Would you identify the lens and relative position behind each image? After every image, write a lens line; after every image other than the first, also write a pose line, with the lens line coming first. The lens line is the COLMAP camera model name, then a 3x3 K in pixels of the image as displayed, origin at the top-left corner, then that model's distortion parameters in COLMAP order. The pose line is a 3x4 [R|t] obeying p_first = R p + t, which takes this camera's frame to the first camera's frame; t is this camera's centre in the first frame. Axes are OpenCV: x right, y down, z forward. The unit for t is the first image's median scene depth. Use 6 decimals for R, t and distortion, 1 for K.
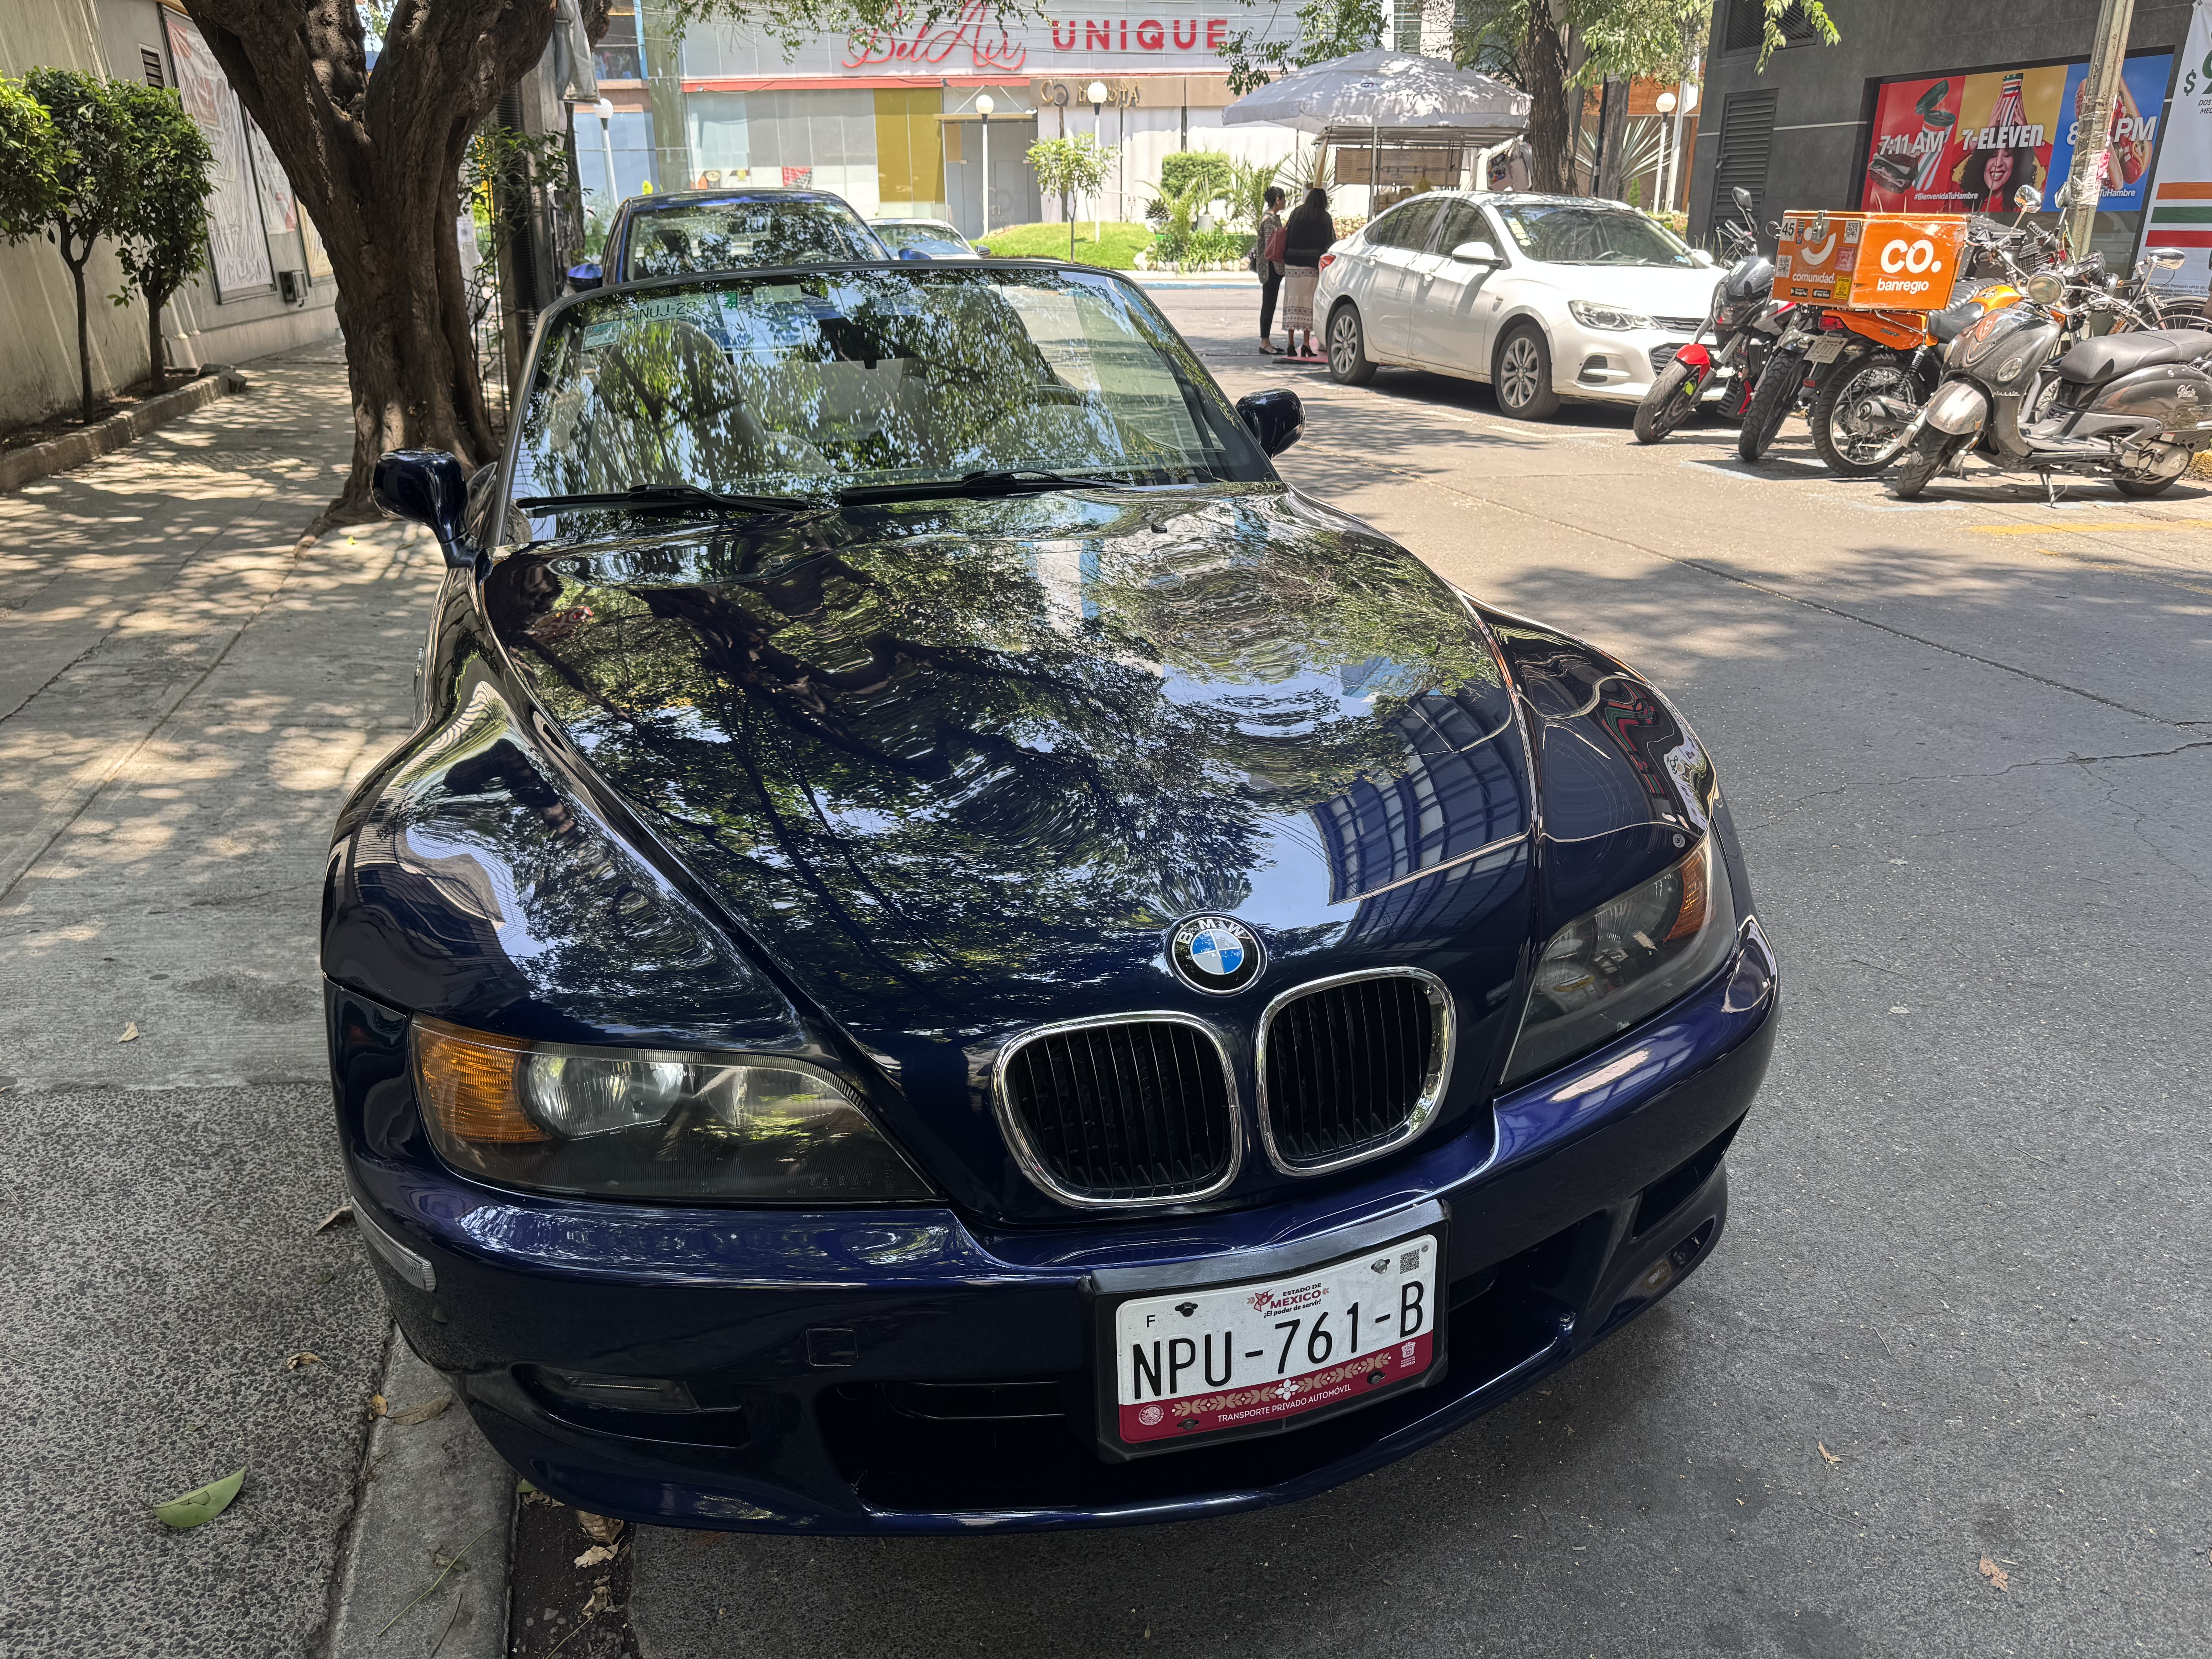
lens RADIAL K [[1558.1, 0, 1099.8], [0, 1558.1, 832.1], [0, 0, 1]] dist [-0.000167, -0.010988]
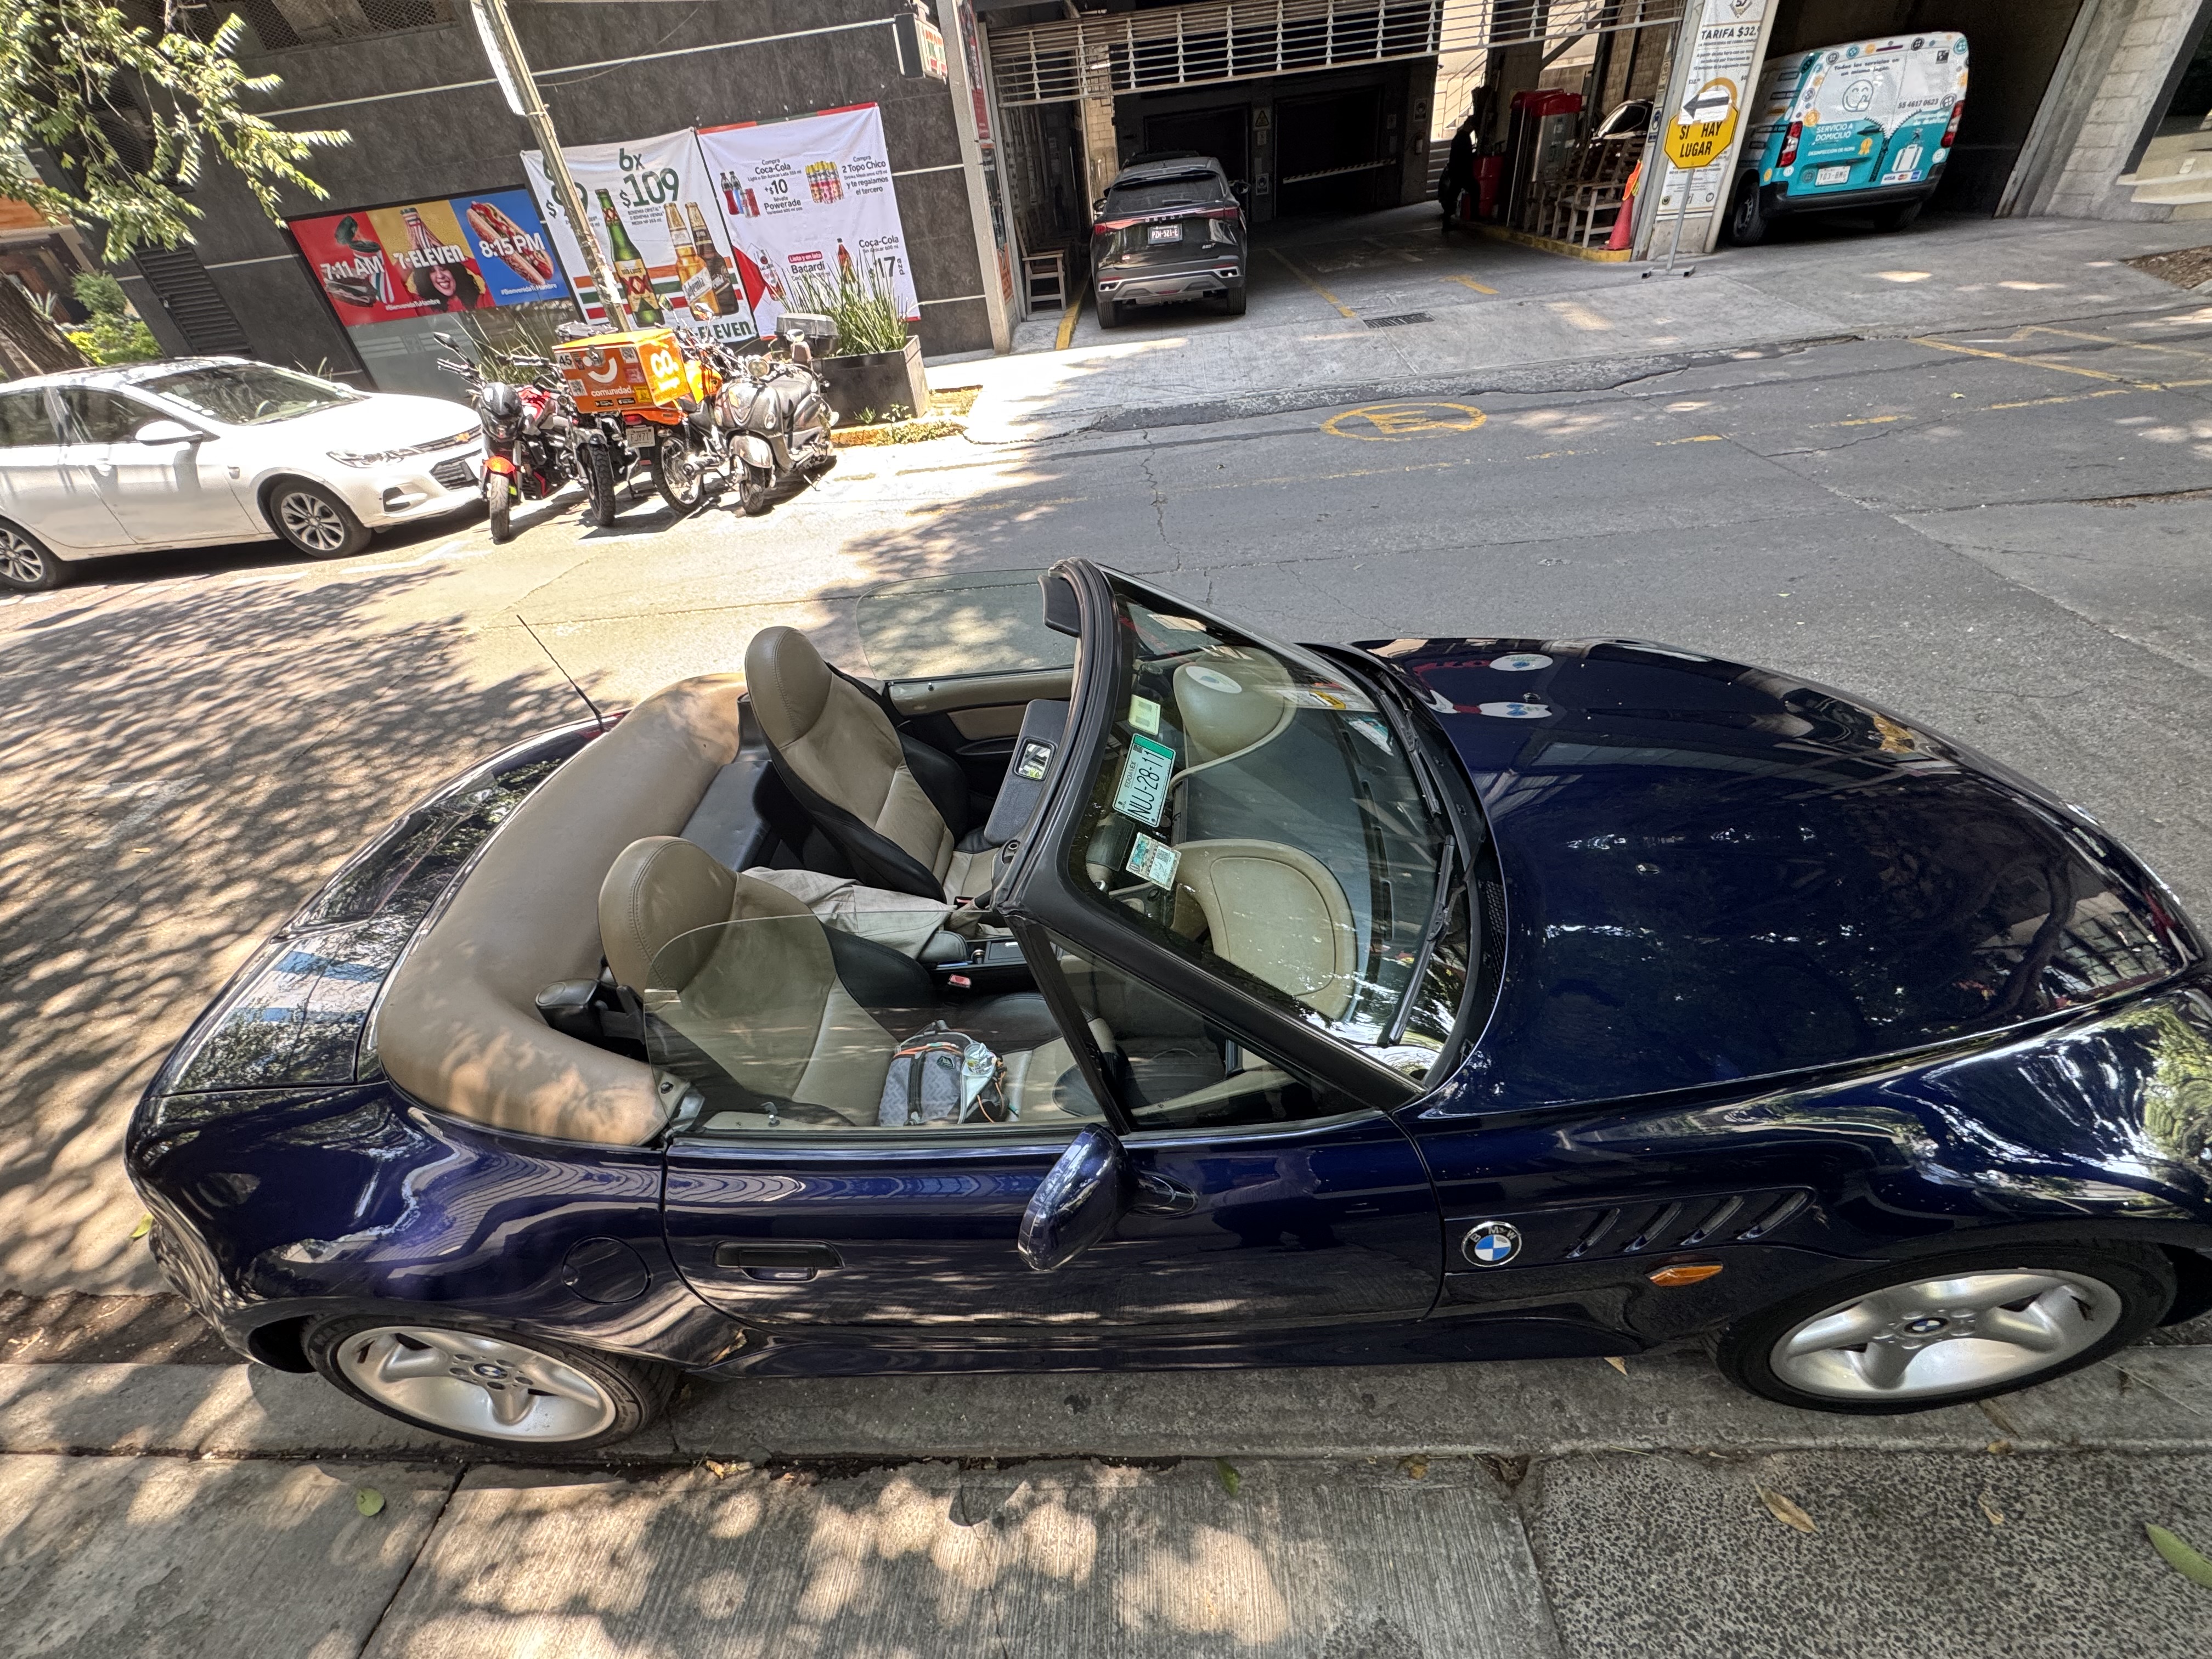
lens RADIAL K [[877.9, 0, 1098.4], [0, 877.9, 816.1], [0, 0, 1]] dist [0.000266, -0.000590]
pose [[0.316283, -0.587956, 0.744495, -0.180108], [0.444744, 0.785095, 0.431079, -0.149027], [-0.837954, 0.194767, 0.509802, 0.212766]]
